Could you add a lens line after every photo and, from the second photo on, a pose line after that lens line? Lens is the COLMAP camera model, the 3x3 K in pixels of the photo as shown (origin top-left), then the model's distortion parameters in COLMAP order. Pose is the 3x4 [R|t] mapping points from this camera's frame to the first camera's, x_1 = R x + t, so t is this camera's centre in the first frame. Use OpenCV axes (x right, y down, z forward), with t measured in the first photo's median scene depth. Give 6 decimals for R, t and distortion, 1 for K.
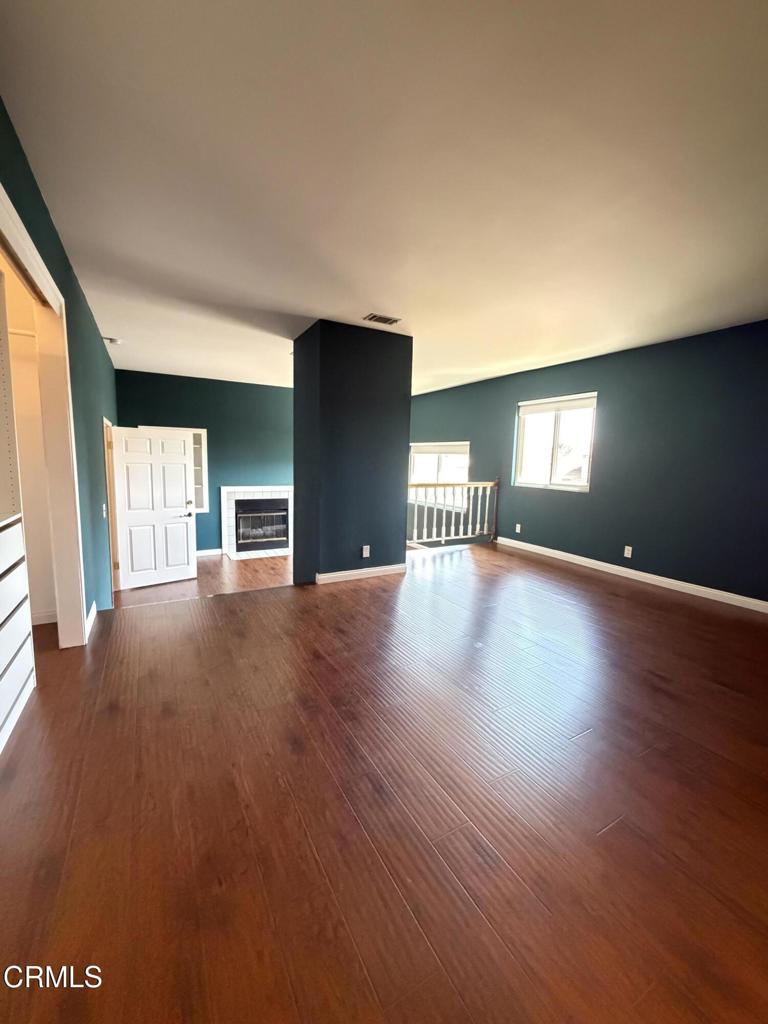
lens RADIAL K [[405.6, 0, 383.7], [0, 405.6, 509.7], [0, 0, 1]] dist [0.000726, -0.000002]
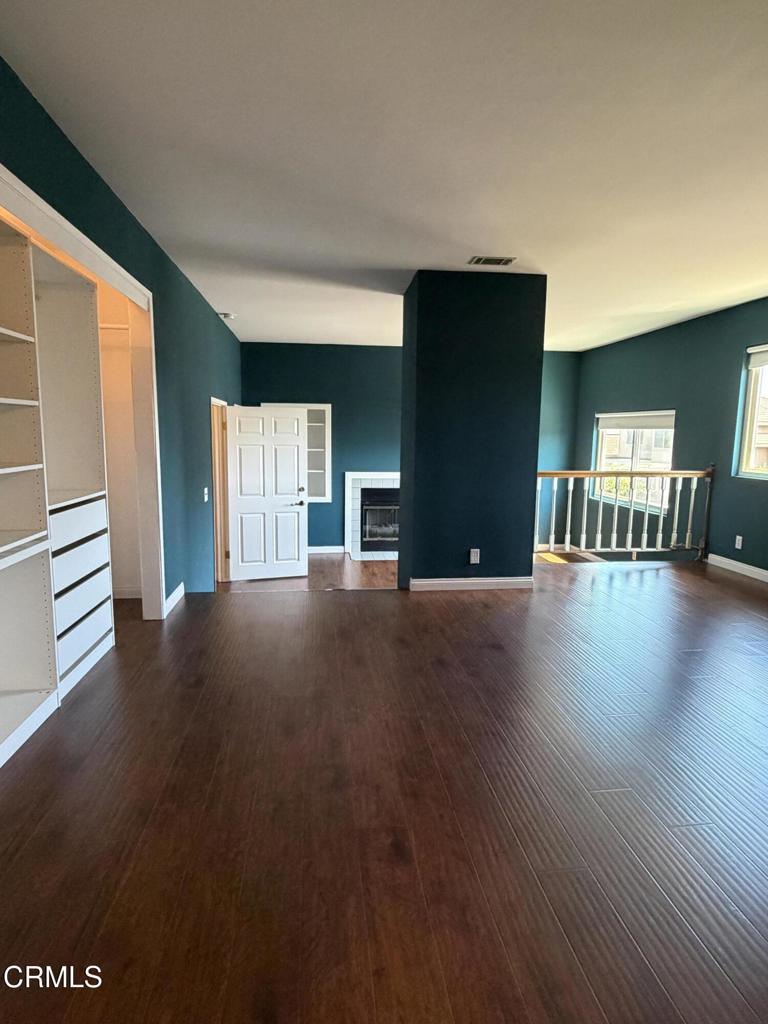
lens RADIAL K [[568.2, 0, 384.3], [0, 568.2, 509.8], [0, 0, 1]] dist [-0.000017, -0.000329]
pose [[0.920720, 0.039771, -0.388193, 0.154193], [-0.037902, 0.999204, 0.012472, 0.004206], [0.388380, 0.003230, 0.921494, -0.057949]]
